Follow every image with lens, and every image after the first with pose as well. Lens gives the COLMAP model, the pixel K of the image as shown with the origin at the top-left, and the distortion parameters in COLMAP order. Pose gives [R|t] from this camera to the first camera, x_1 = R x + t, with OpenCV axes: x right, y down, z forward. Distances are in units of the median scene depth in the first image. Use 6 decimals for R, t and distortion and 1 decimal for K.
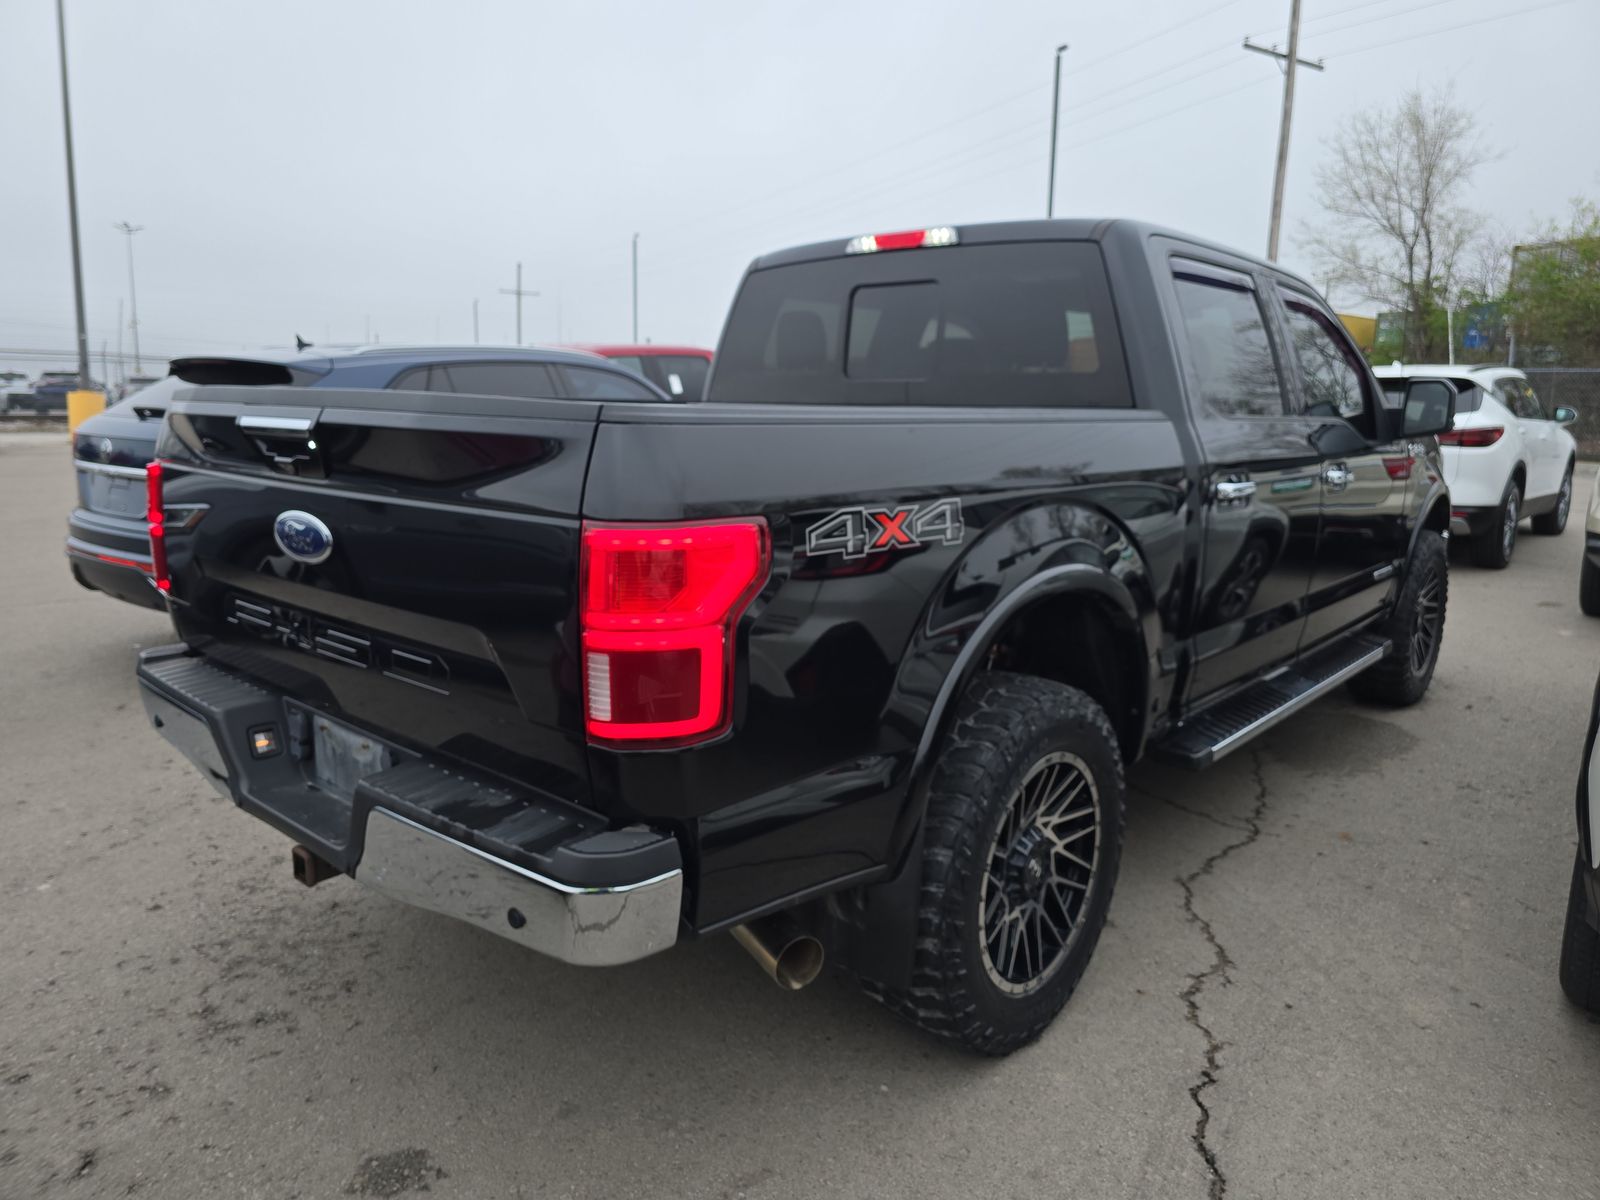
lens RADIAL K [[1078.5, 0, 810.2], [0, 1078.5, 600.0], [0, 0, 1]] dist [0.026980, -0.002954]
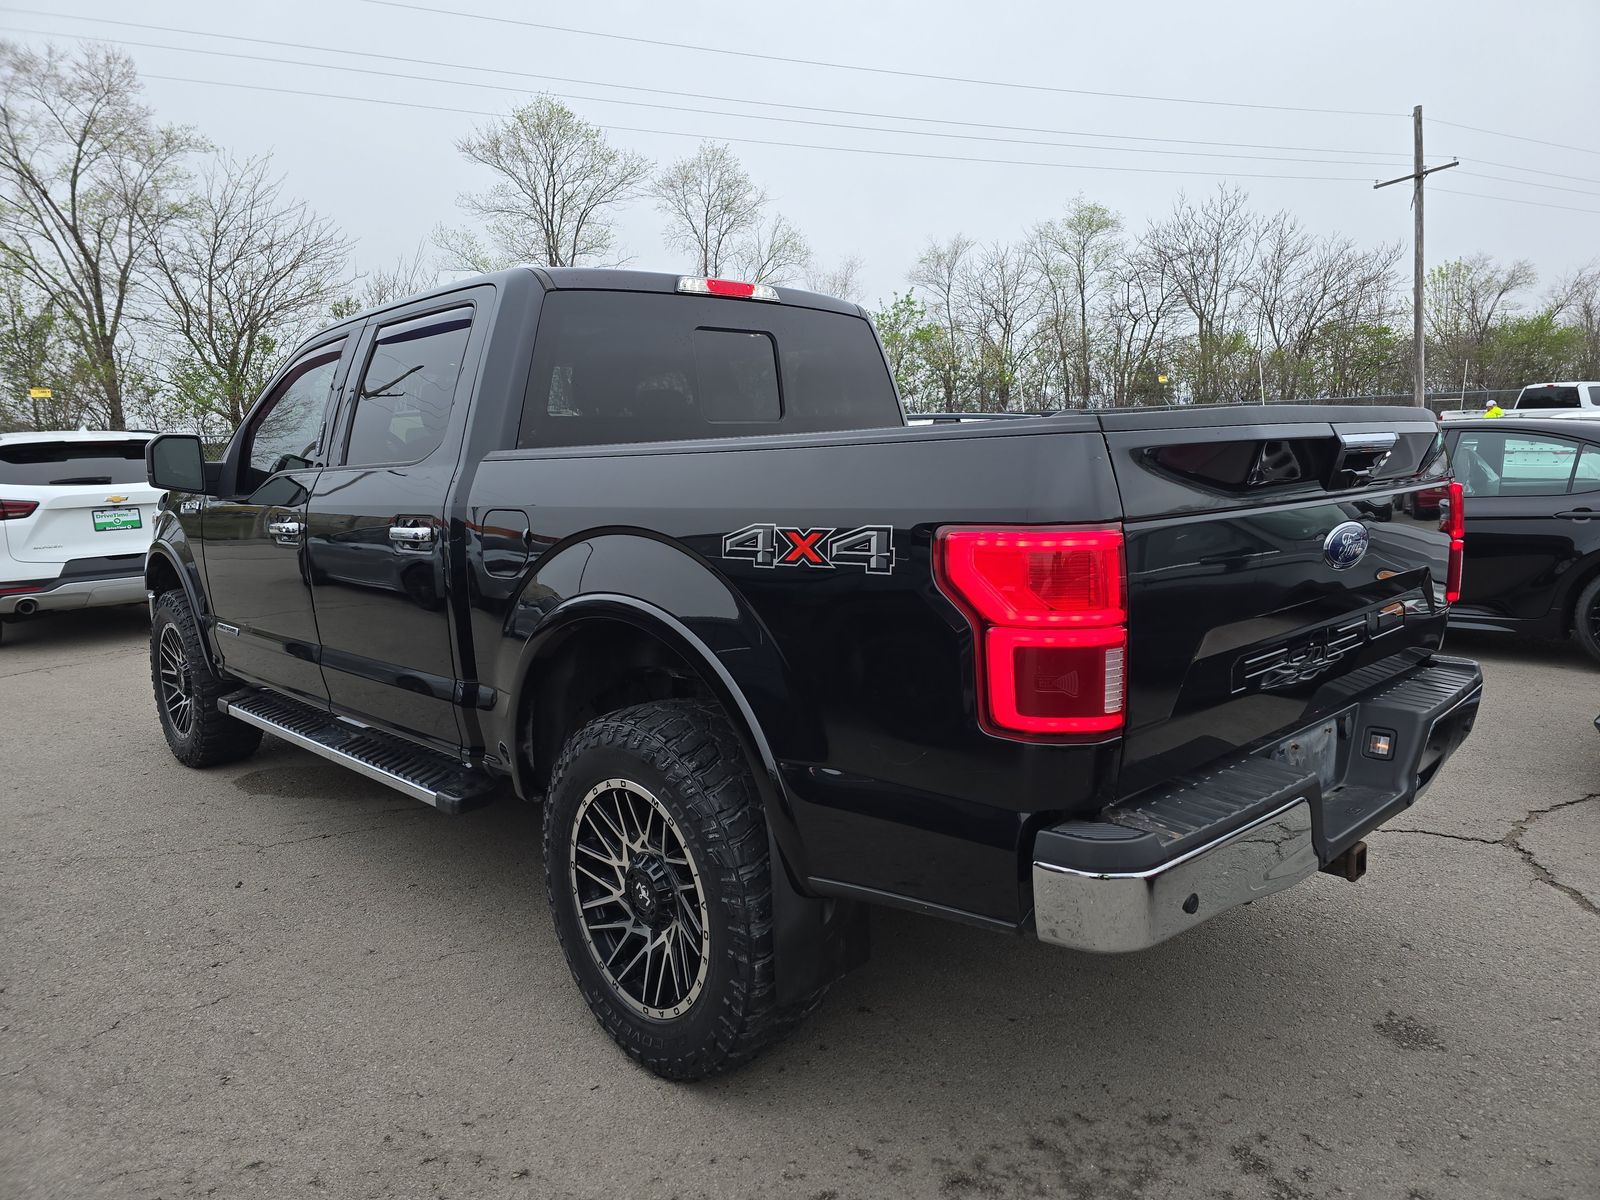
lens RADIAL K [[1077.9, 0, 808.3], [0, 1077.9, 599.3], [0, 0, 1]] dist [0.048215, -0.054007]
pose [[0.084813, -0.148191, 0.985315, -0.931554], [0.216060, 0.968085, 0.127002, -0.152891], [-0.972690, 0.202116, 0.114124, 0.831022]]
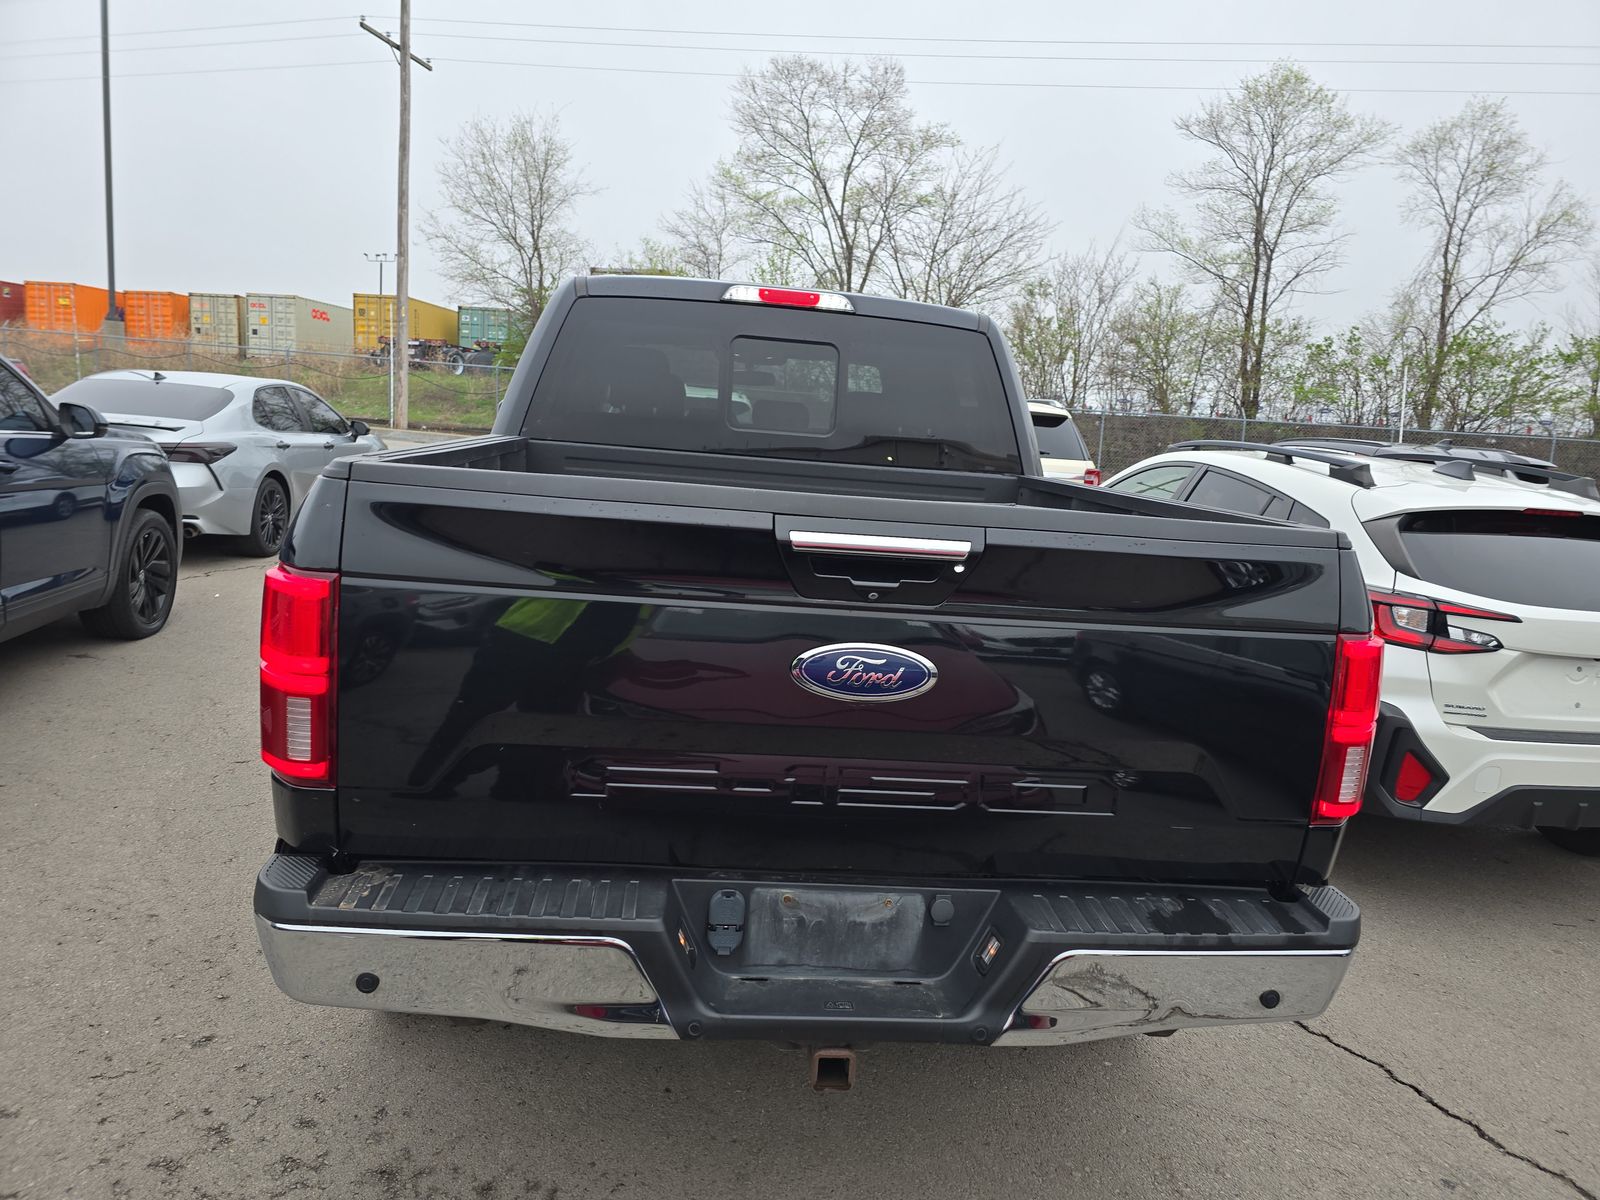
lens RADIAL K [[1077.9, 0, 808.3], [0, 1077.9, 599.3], [0, 0, 1]] dist [0.048215, -0.054007]
pose [[0.685339, -0.084419, 0.723315, -0.642499], [0.069390, 0.996309, 0.050534, -0.093670], [-0.724911, 0.015558, 0.688667, 0.271904]]
